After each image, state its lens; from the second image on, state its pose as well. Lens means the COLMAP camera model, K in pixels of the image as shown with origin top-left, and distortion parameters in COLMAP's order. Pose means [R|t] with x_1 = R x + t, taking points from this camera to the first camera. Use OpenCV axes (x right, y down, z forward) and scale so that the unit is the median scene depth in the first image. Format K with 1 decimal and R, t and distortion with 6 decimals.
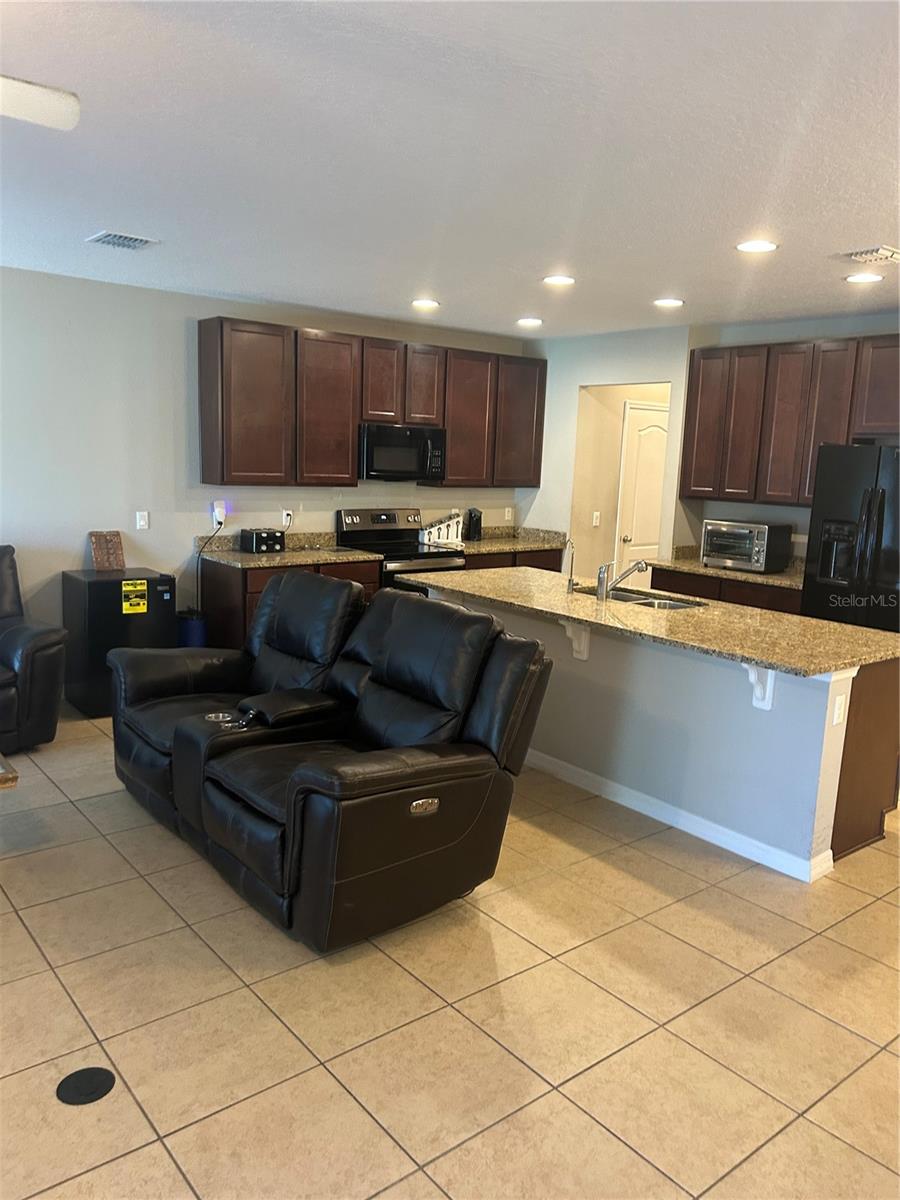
lens RADIAL K [[896.0, 0, 453.5], [0, 896.0, 601.8], [0, 0, 1]] dist [0.122410, -0.177119]
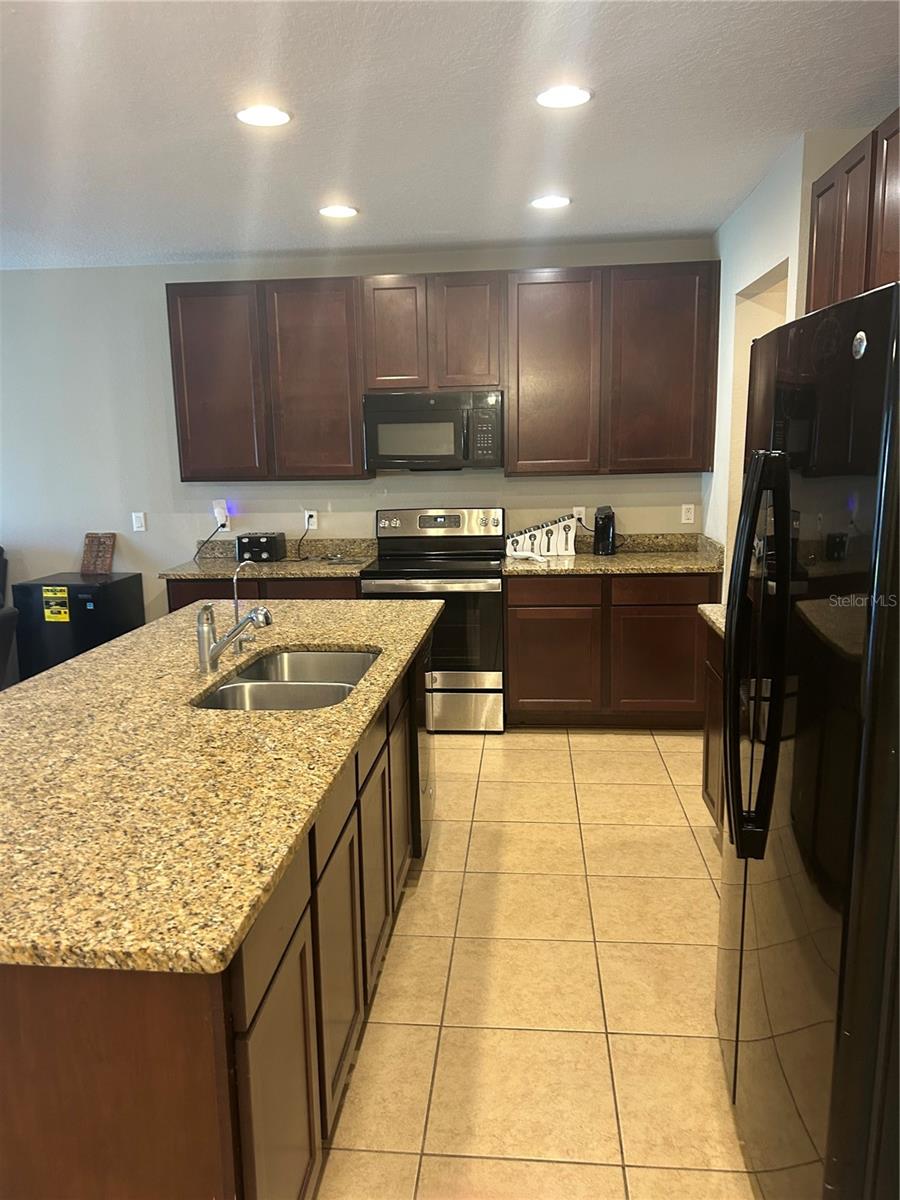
lens RADIAL K [[900.8, 0, 439.7], [0, 900.8, 609.0], [0, 0, 1]] dist [0.081849, -0.108805]
pose [[0.705279, 0.076631, -0.704776, 0.506732], [-0.069447, 0.996827, 0.038890, -0.055646], [0.705520, 0.021516, 0.708363, 0.534269]]
